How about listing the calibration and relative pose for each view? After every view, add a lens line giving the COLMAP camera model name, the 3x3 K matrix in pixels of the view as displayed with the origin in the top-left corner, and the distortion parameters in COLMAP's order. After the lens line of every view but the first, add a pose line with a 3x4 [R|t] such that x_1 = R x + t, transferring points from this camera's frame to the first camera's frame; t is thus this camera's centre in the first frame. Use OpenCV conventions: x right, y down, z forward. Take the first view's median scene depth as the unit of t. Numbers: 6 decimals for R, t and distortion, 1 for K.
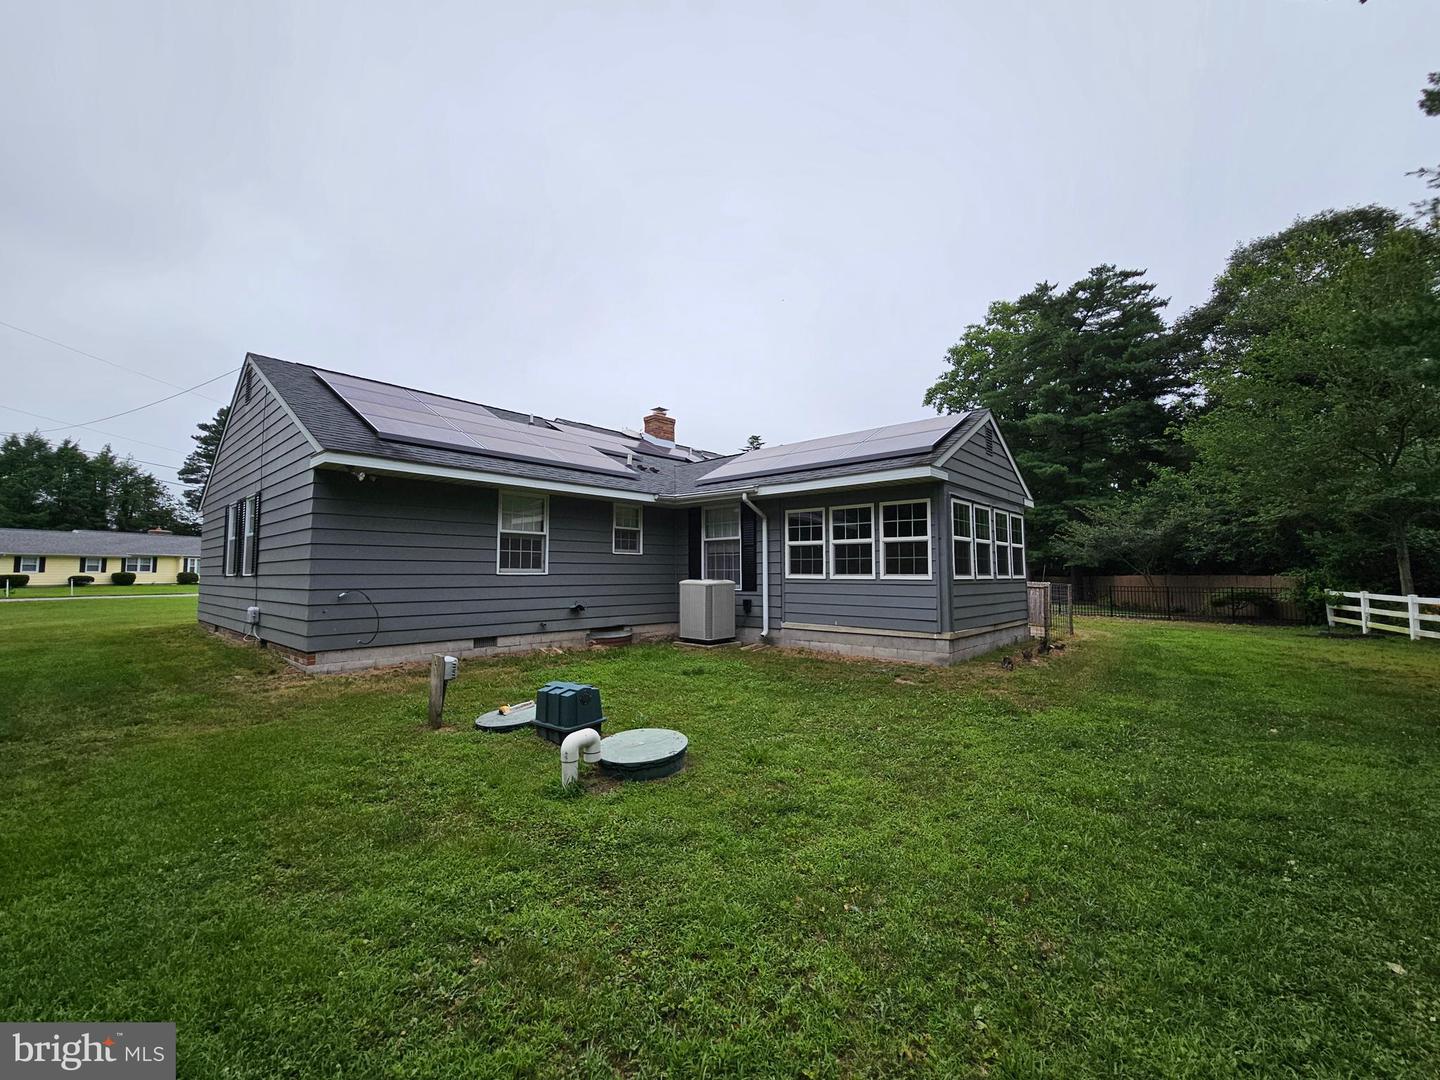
lens RADIAL K [[591.2, 0, 712.9], [0, 591.2, 536.1], [0, 0, 1]] dist [-0.000881, -0.000279]
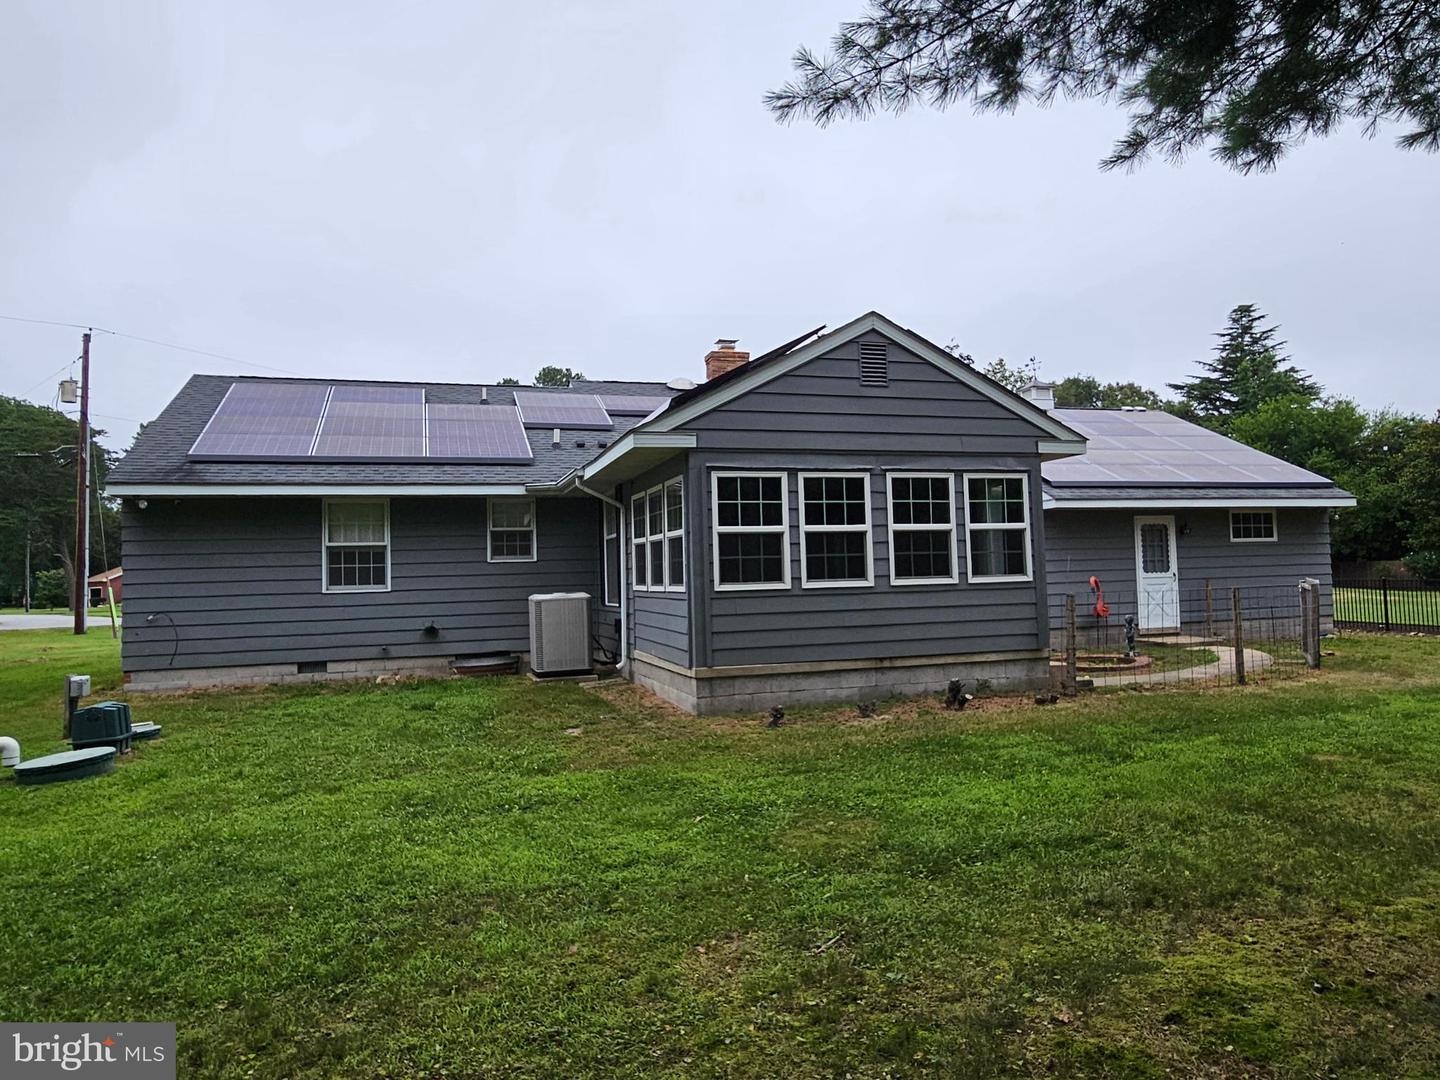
lens RADIAL K [[929.7, 0, 720.0], [0, 929.7, 540.0], [0, 0, 1]] dist [0.006069, -0.003700]
pose [[0.867828, -0.043159, -0.494987, 0.819667], [0.057622, 0.998240, 0.013987, -0.000585], [0.493512, -0.040660, 0.868788, 0.063690]]
